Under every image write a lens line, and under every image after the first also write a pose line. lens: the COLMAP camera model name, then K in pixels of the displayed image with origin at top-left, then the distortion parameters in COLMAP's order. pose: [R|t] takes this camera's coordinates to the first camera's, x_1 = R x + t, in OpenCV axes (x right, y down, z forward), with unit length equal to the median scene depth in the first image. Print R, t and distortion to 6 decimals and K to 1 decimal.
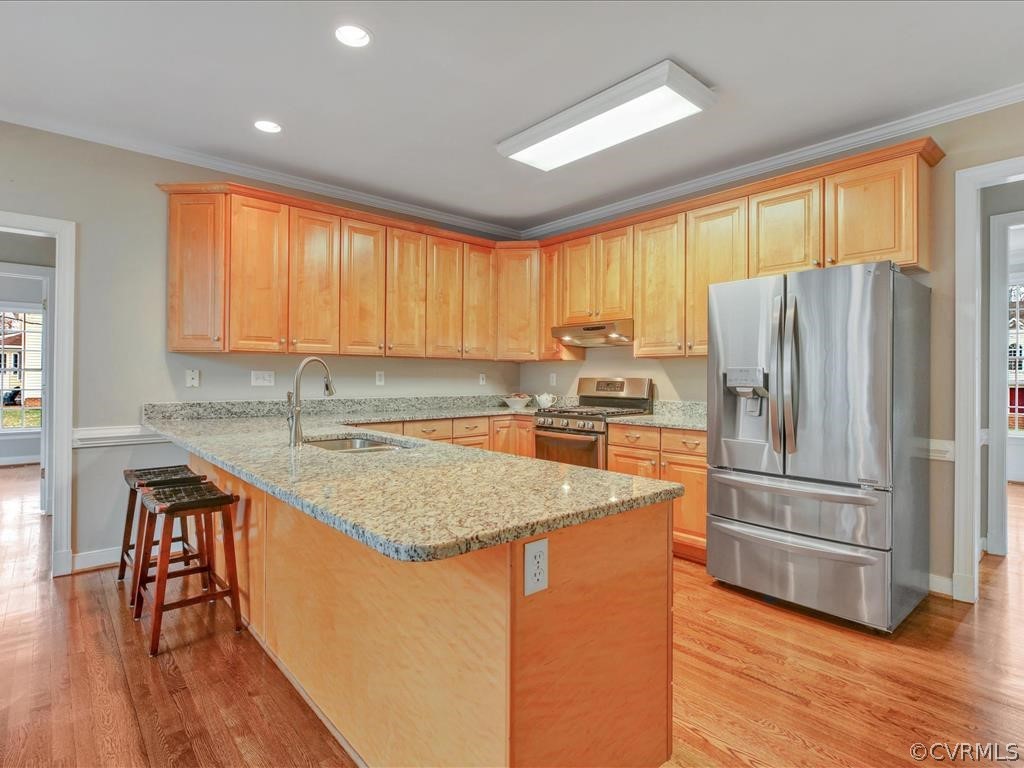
lens RADIAL K [[535.5, 0, 512.8], [0, 535.5, 378.7], [0, 0, 1]] dist [-0.000337, -0.003052]
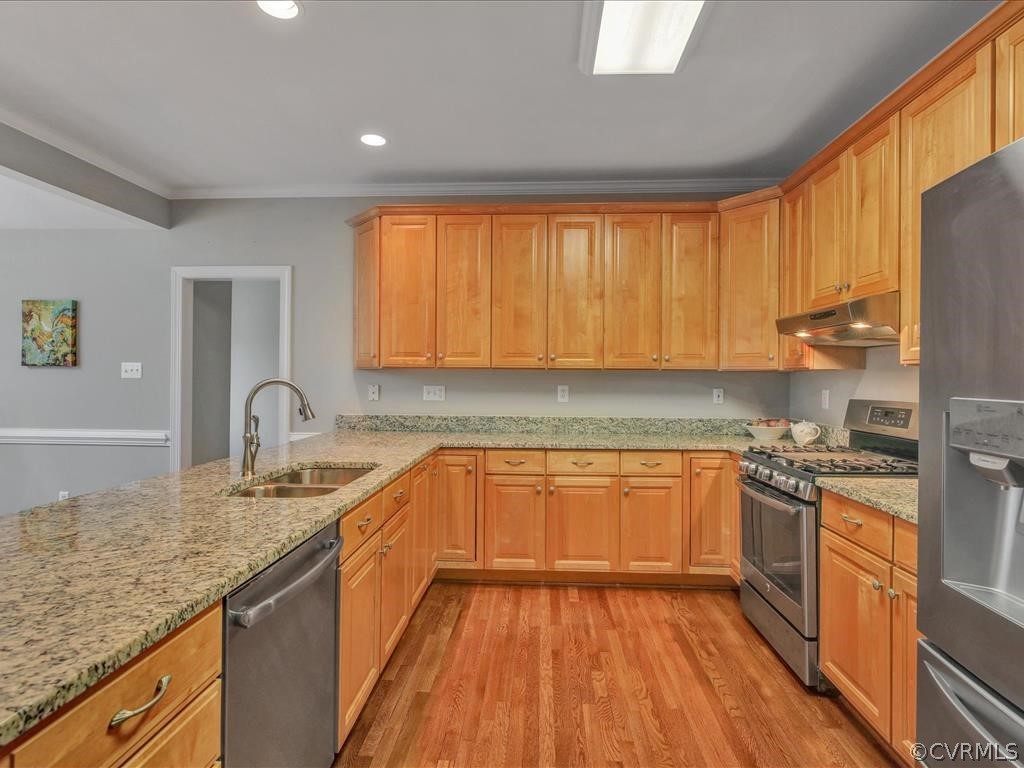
lens RADIAL K [[535.5, 0, 512.7], [0, 535.5, 379.9], [0, 0, 1]] dist [-0.000337, -0.003052]
pose [[0.715491, 0.001725, -0.698620, 0.299006], [-0.006681, 0.999968, -0.004373, -0.019729], [0.698591, 0.007797, 0.715479, 0.345620]]
